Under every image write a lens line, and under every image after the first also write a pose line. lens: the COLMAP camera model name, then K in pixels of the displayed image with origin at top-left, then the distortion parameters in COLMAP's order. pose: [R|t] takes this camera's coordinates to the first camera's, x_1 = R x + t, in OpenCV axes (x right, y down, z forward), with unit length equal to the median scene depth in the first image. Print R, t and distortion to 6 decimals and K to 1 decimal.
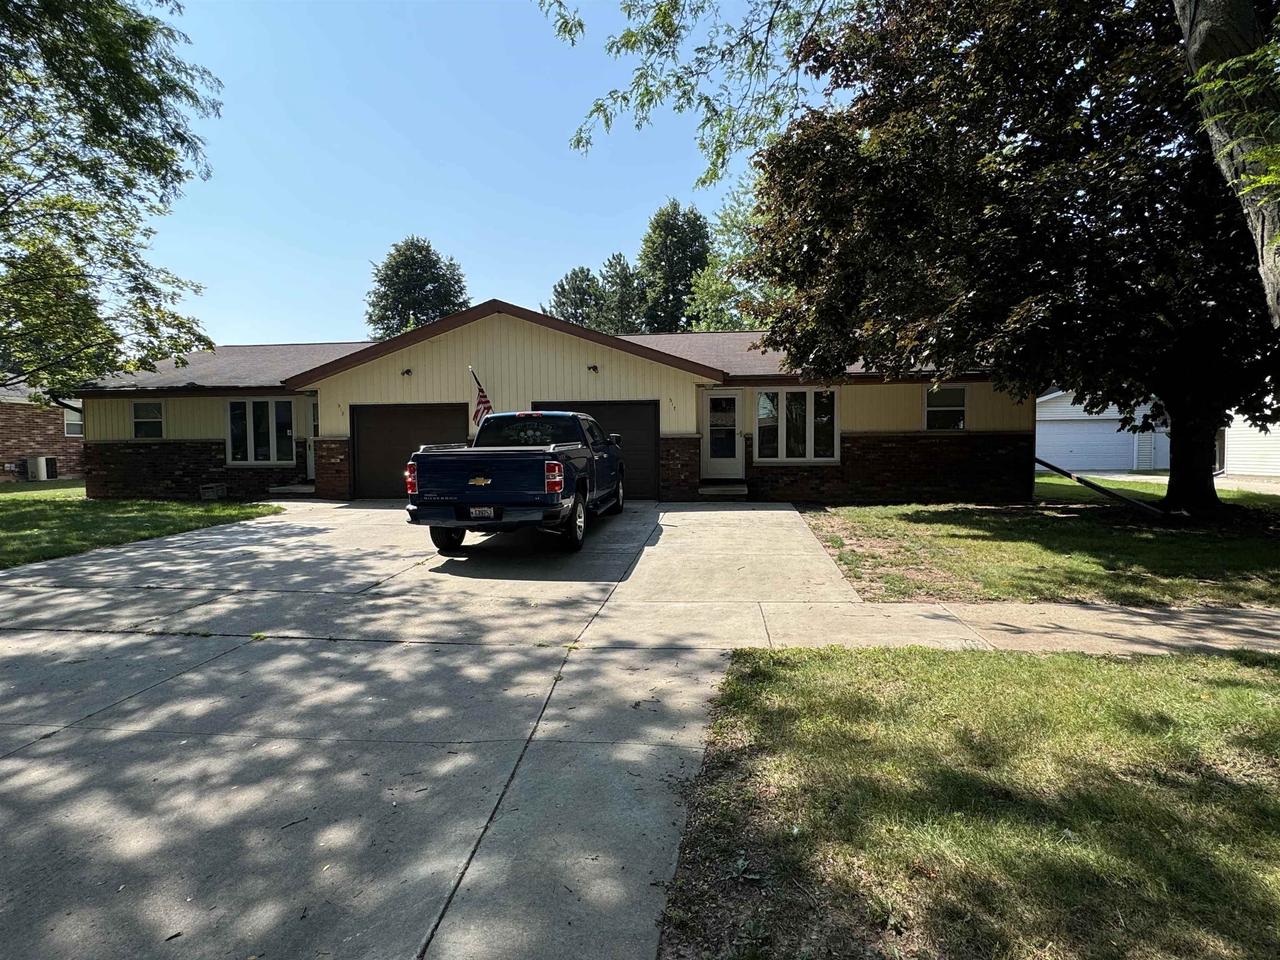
lens RADIAL K [[707.2, 0, 640.0], [0, 707.2, 480.0], [0, 0, 1]] dist [-0.001474, -0.000203]
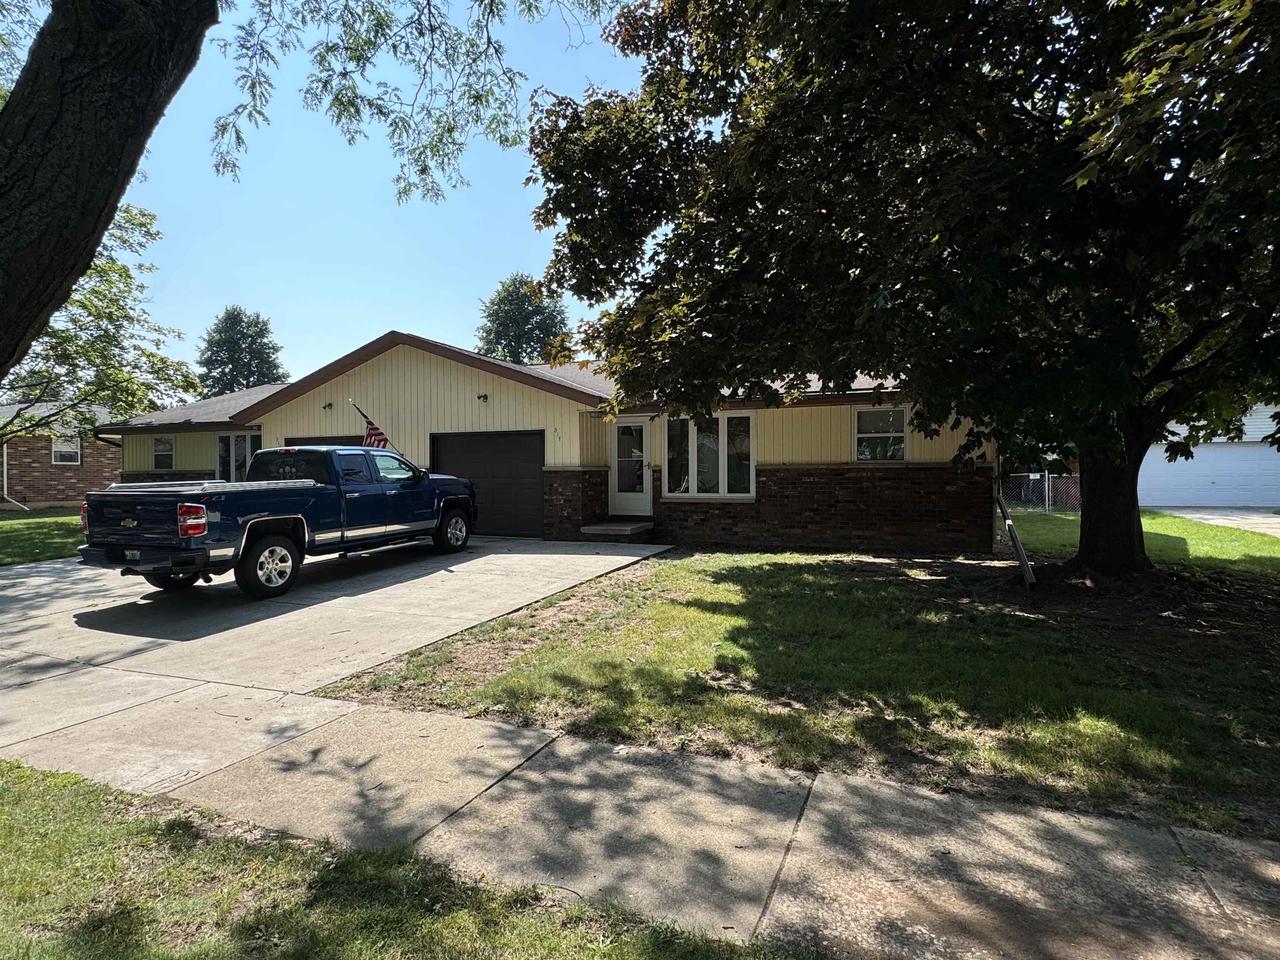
lens RADIAL K [[707.2, 0, 640.0], [0, 707.2, 480.0], [0, 0, 1]] dist [-0.001474, -0.000203]
pose [[0.962775, 0.004865, -0.270261, 0.395259], [-0.013829, 0.999415, -0.031276, -0.020264], [0.269950, 0.033849, 0.962279, 0.146864]]
